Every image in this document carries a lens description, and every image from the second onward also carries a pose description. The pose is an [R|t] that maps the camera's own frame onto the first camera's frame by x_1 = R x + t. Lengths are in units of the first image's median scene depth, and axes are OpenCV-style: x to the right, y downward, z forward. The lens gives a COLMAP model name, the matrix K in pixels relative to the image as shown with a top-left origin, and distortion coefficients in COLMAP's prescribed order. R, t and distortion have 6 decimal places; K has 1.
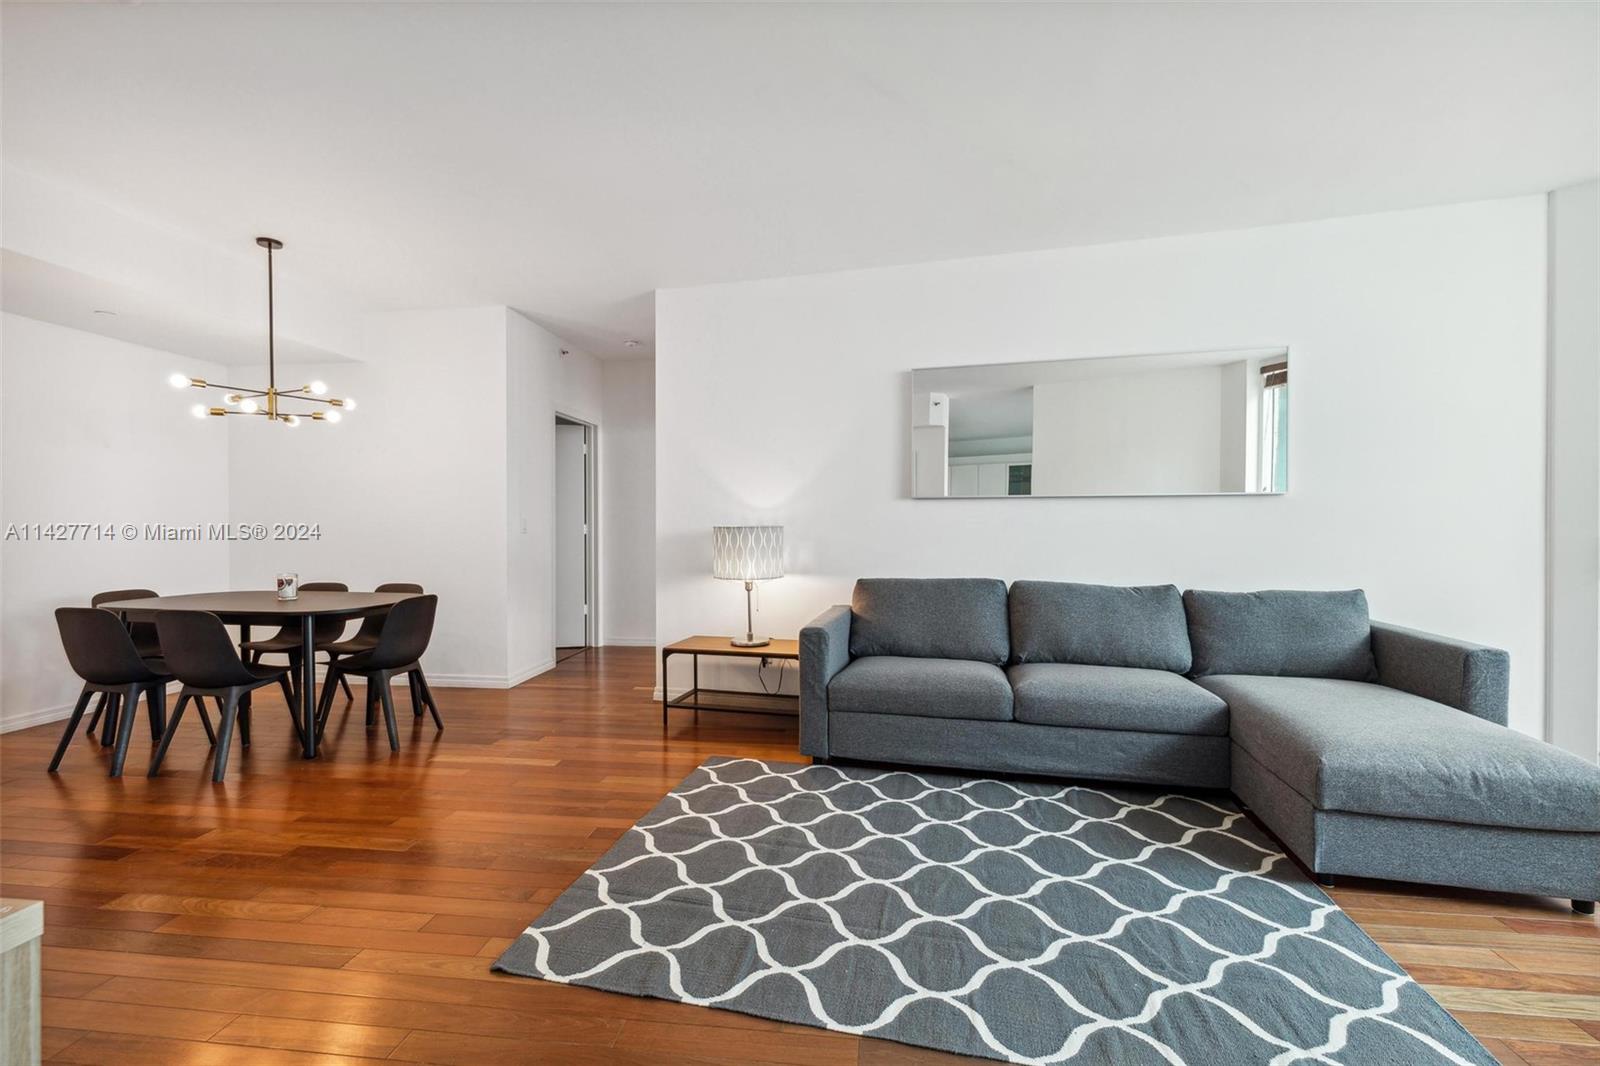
lens RADIAL K [[685.3, 0, 796.9], [0, 685.3, 528.4], [0, 0, 1]] dist [0.003015, 0.000248]
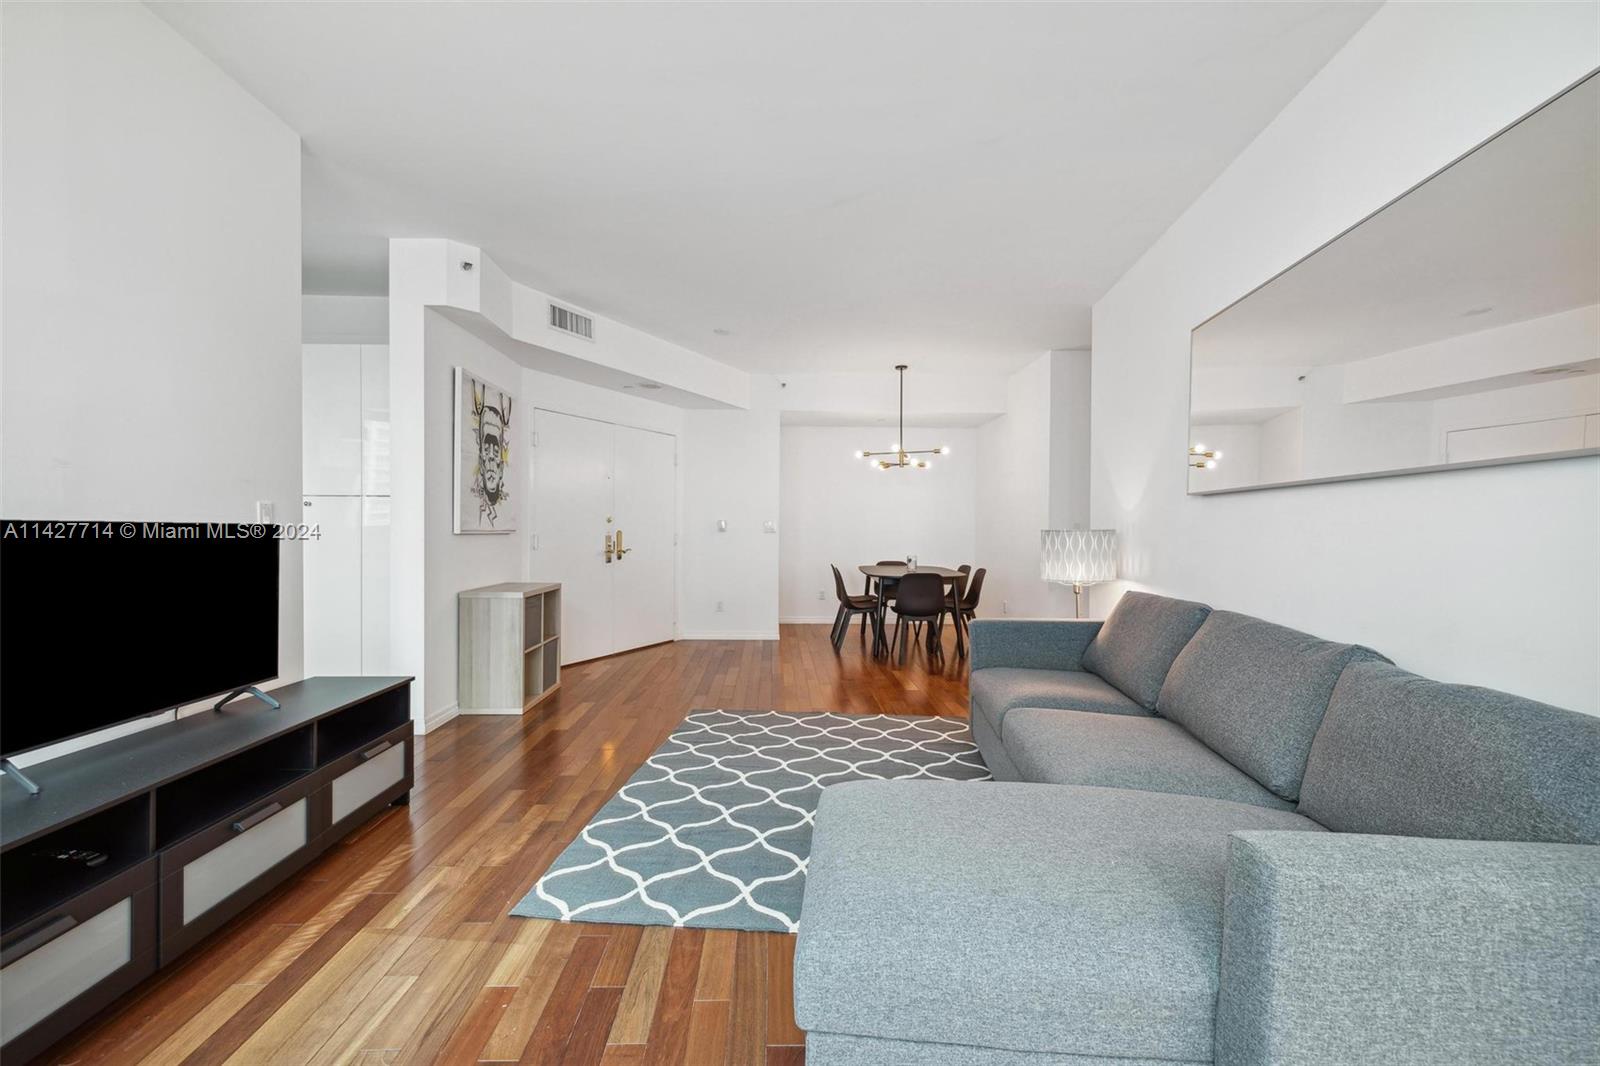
lens RADIAL K [[687.3, 0, 795.0], [0, 687.3, 534.8], [0, 0, 1]] dist [0.002506, 0.000215]
pose [[0.147424, 0.014623, -0.988965, 1.030566], [-0.013068, 0.999832, 0.012835, -0.004271], [0.988987, 0.011032, 0.147591, 0.513540]]
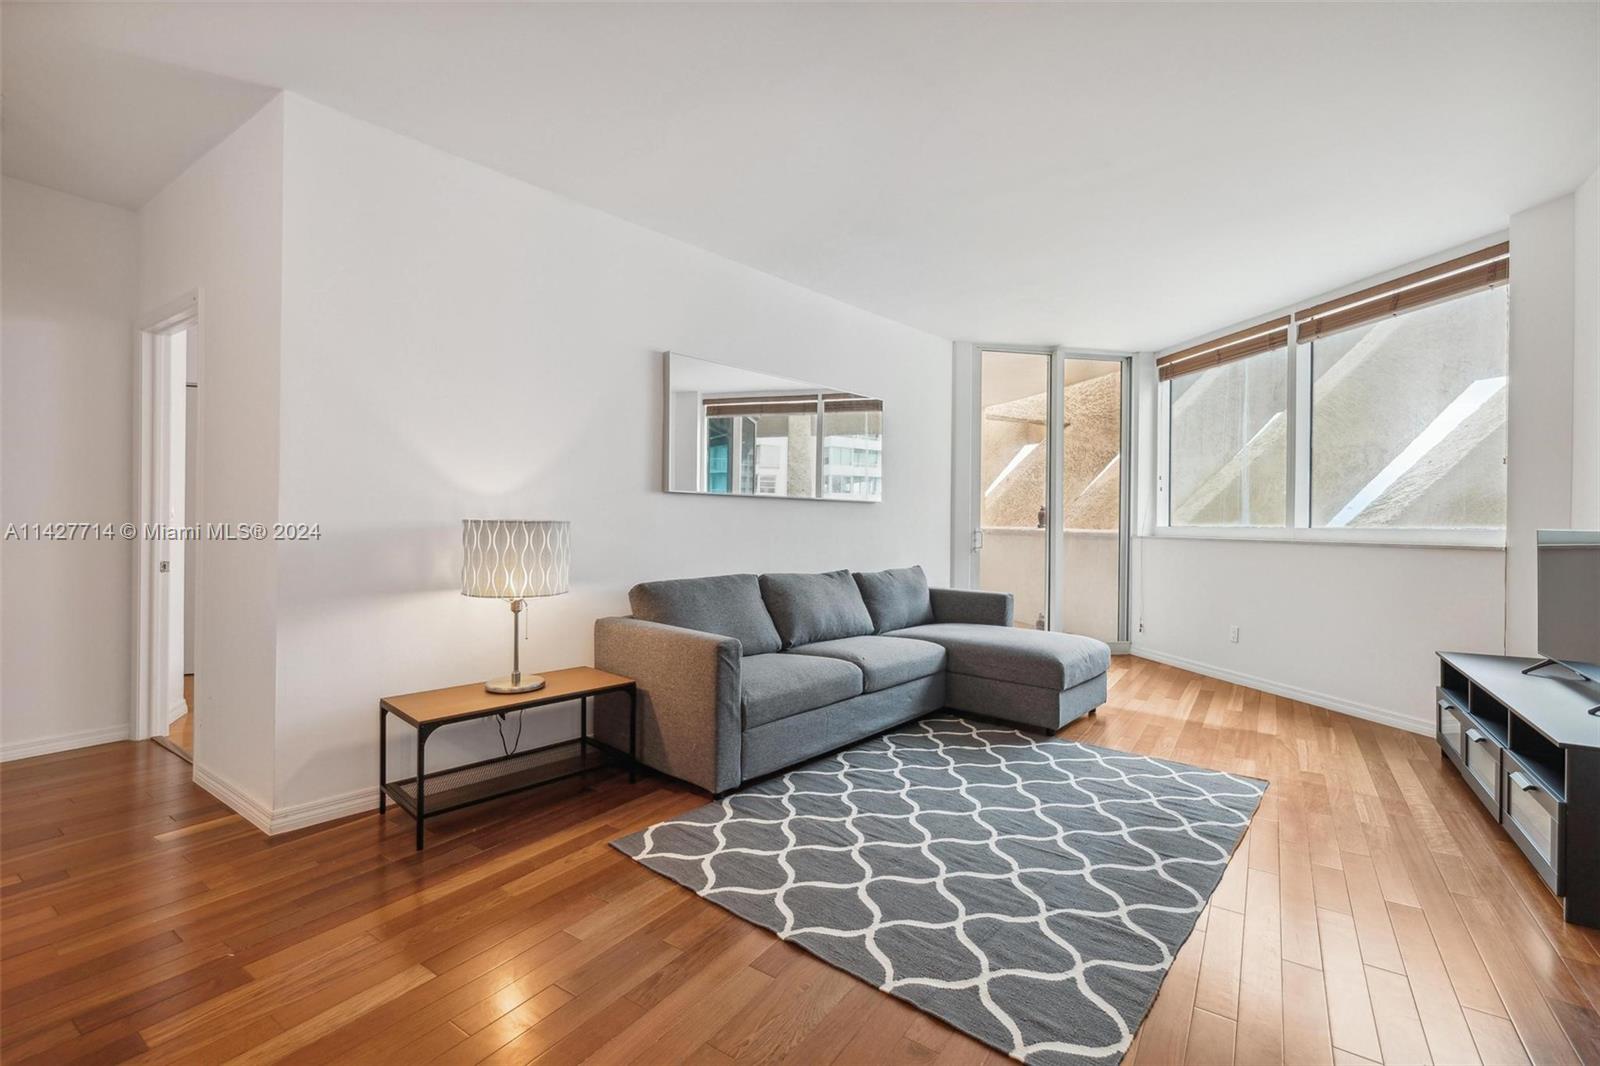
lens RADIAL K [[693.7, 0, 800.3], [0, 693.7, 523.7], [0, 0, 1]] dist [-0.001532, -0.000066]
pose [[0.458061, 0.006989, 0.888893, -0.672651], [-0.006025, 0.999971, -0.004757, 0.001883], [-0.888900, -0.003176, 0.458090, 0.491239]]
